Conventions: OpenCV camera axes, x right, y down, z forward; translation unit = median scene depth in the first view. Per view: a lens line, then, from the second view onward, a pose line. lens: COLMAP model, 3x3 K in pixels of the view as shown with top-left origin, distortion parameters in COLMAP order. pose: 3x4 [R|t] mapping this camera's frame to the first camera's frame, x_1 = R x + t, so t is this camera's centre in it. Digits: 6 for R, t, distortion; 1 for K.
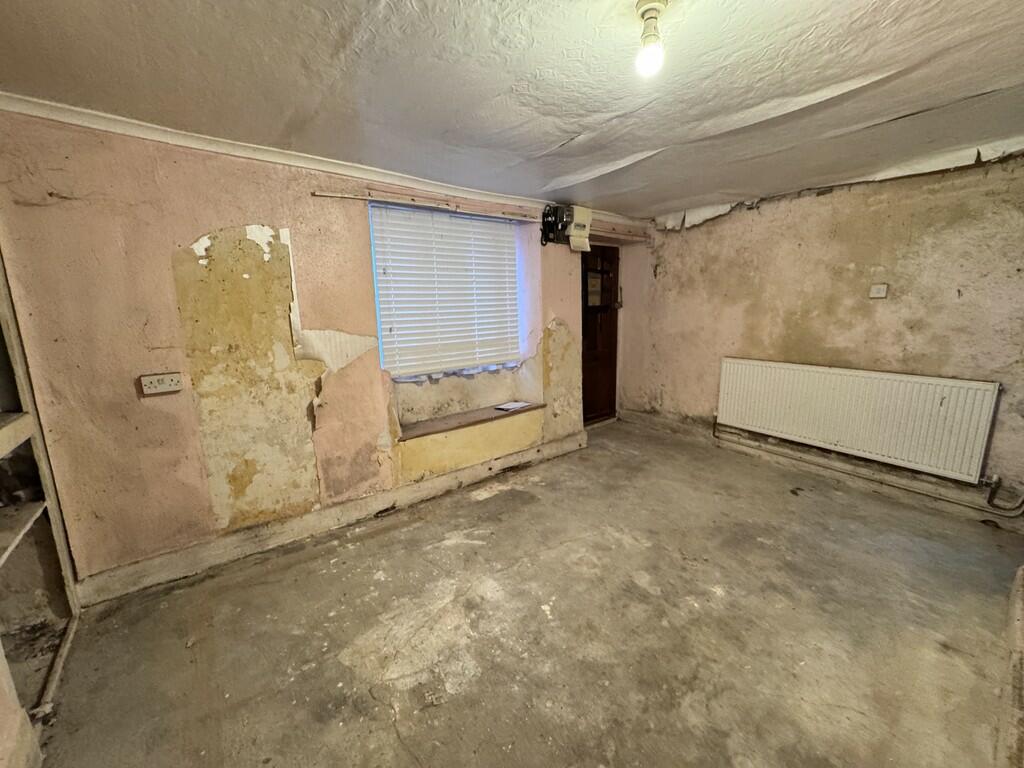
lens RADIAL K [[406.9, 0, 513.0], [0, 406.9, 383.3], [0, 0, 1]] dist [0.000550, 0.000008]
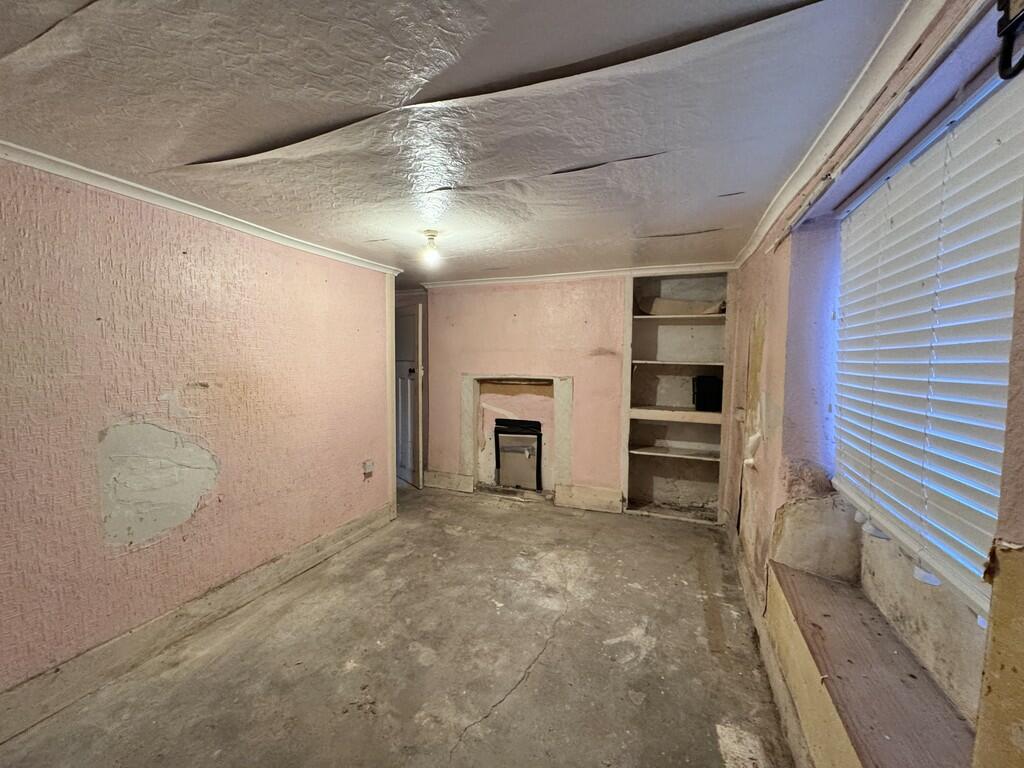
lens RADIAL K [[406.9, 0, 513.4], [0, 406.9, 385.4], [0, 0, 1]] dist [0.000550, 0.000008]
pose [[-0.866209, 0.051551, -0.497015, 0.619671], [-0.078943, 0.968054, 0.237991, -0.403717], [0.493406, 0.245386, -0.834468, 1.851393]]
